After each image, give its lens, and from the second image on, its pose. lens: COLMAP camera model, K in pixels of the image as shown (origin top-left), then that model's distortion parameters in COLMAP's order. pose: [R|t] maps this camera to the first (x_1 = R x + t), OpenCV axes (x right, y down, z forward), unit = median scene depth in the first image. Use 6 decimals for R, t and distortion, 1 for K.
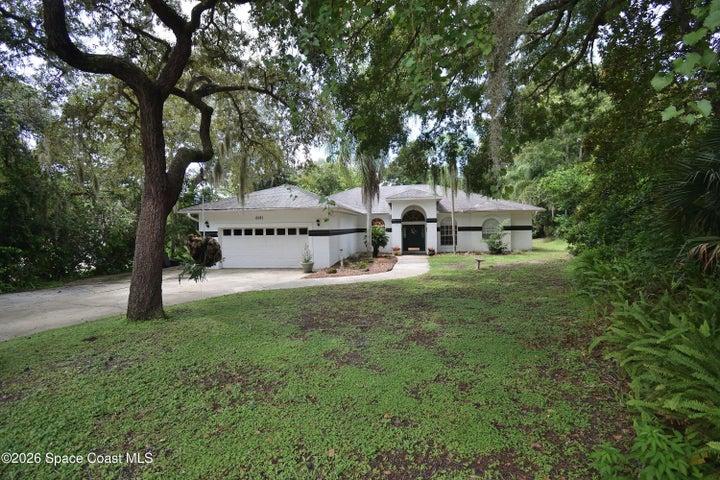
lens RADIAL K [[326.9, 0, 361.4], [0, 326.9, 238.1], [0, 0, 1]] dist [0.001212, -0.001576]
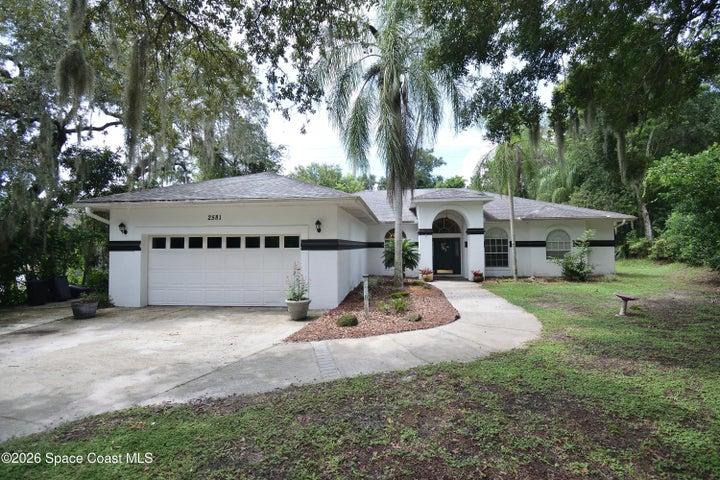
lens RADIAL K [[326.9, 0, 357.7], [0, 326.9, 242.9], [0, 0, 1]] dist [0.001212, -0.001576]
pose [[0.999656, 0.009847, 0.024309, -0.074388], [-0.008782, 0.999014, -0.043530, 0.004837], [-0.024713, 0.043301, 0.998756, 0.415943]]
